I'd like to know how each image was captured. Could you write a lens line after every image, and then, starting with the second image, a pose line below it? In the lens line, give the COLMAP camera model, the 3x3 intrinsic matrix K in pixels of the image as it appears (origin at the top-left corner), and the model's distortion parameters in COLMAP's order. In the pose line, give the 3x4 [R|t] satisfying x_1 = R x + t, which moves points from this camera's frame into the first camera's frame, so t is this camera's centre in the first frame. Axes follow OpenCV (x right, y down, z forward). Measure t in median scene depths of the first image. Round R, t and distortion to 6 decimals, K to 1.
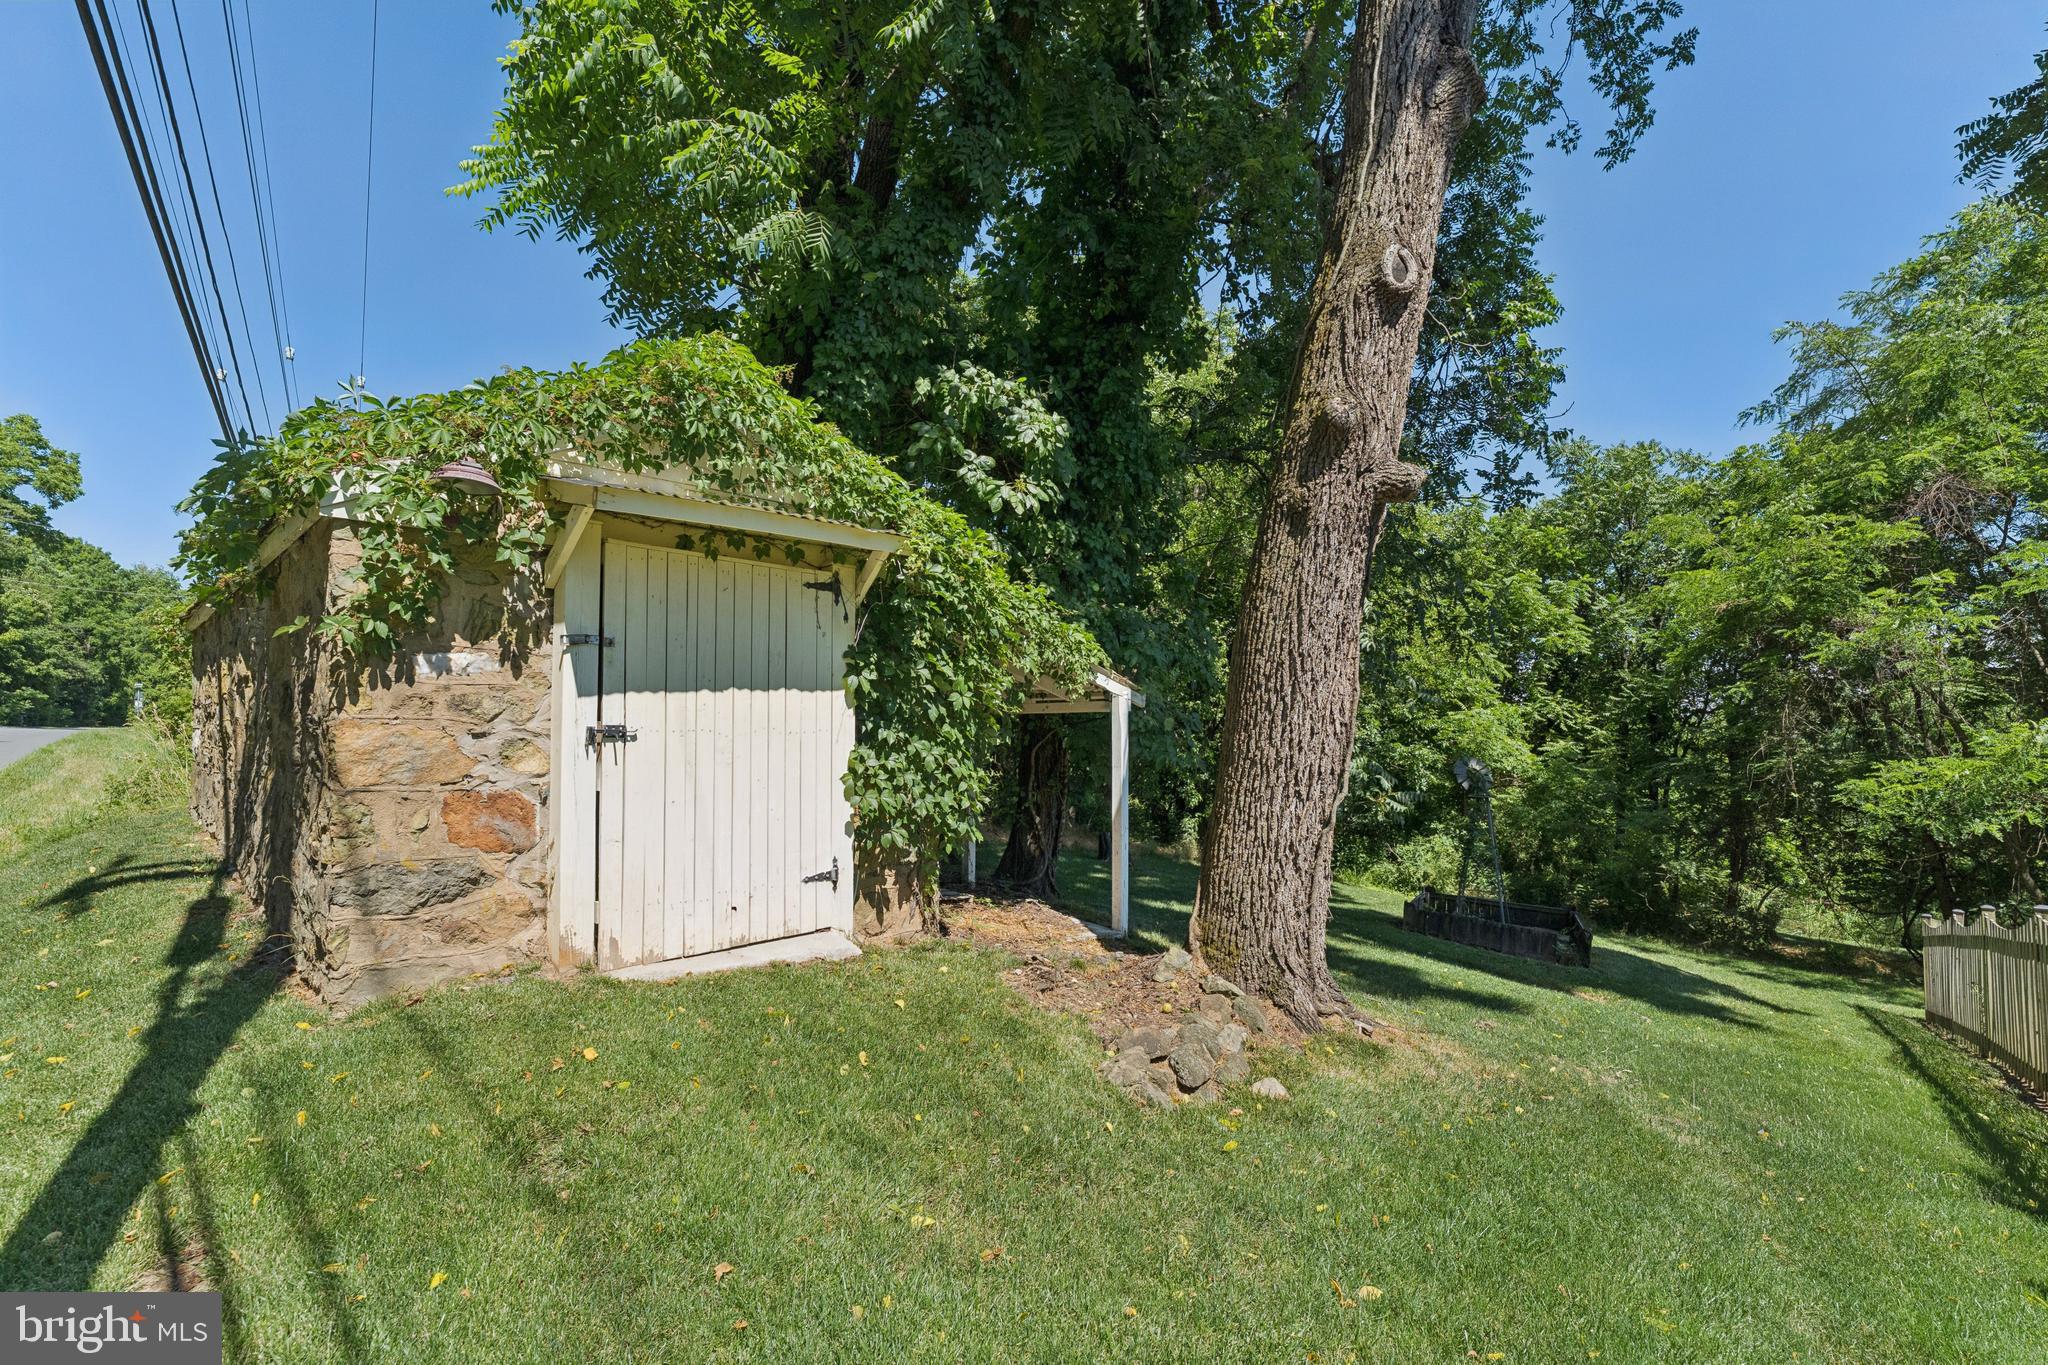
lens RADIAL K [[885.3, 0, 1024.1], [0, 885.3, 697.1], [0, 0, 1]] dist [0.000306, 0.000340]
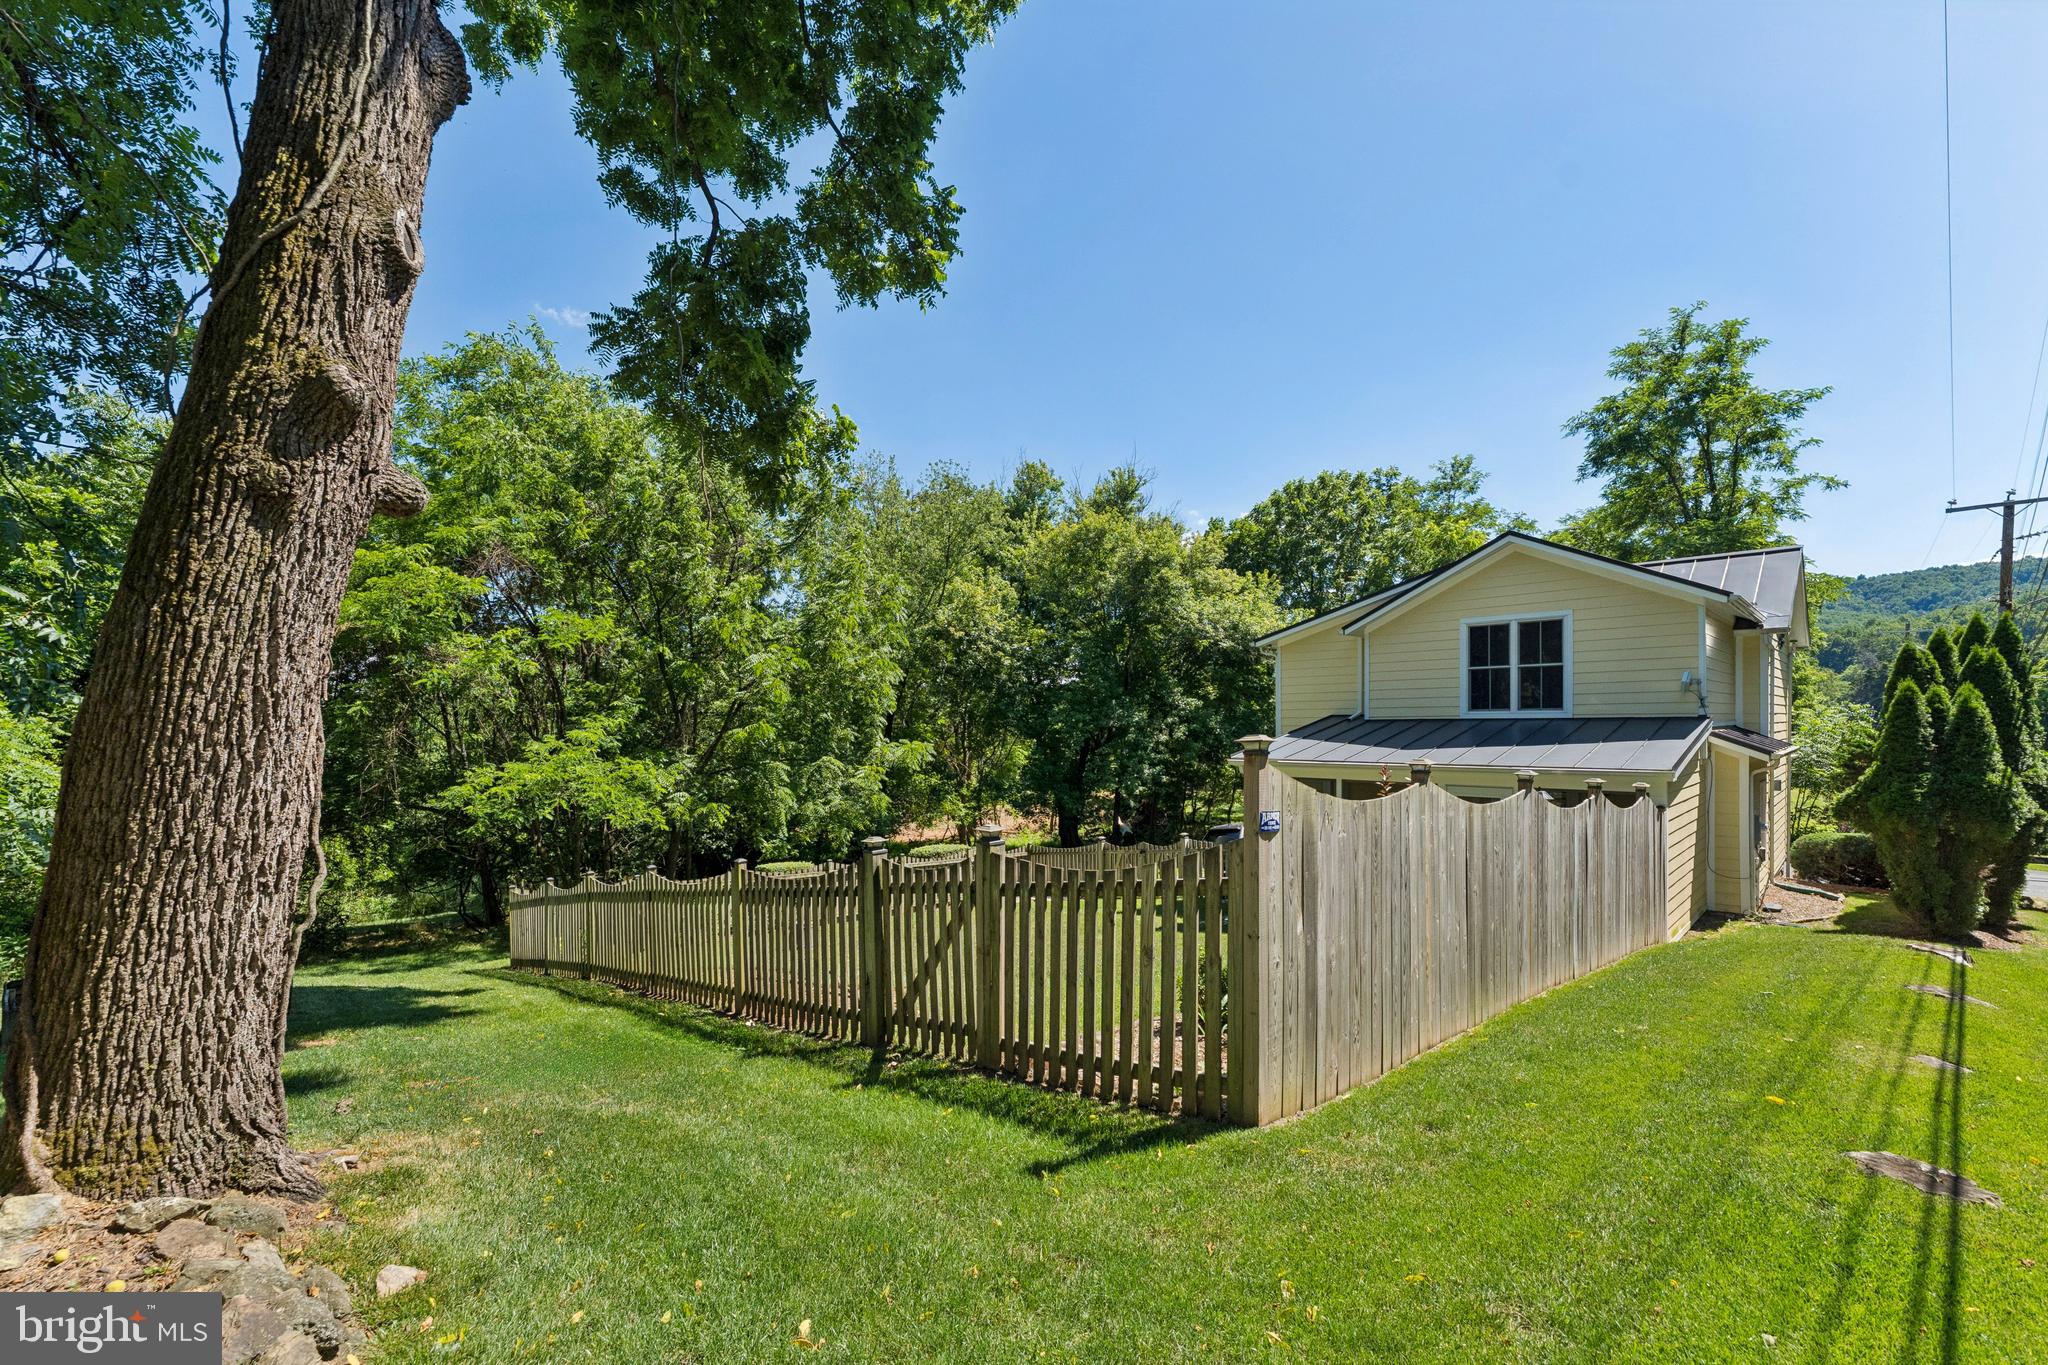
lens RADIAL K [[829.6, 0, 1027.7], [0, 829.6, 725.9], [0, 0, 1]] dist [0.001594, -0.000094]
pose [[0.115458, 0.000328, 0.993312, -0.290189], [-0.027655, 0.999613, 0.002885, -0.040722], [-0.992927, -0.027804, 0.115422, 0.304747]]
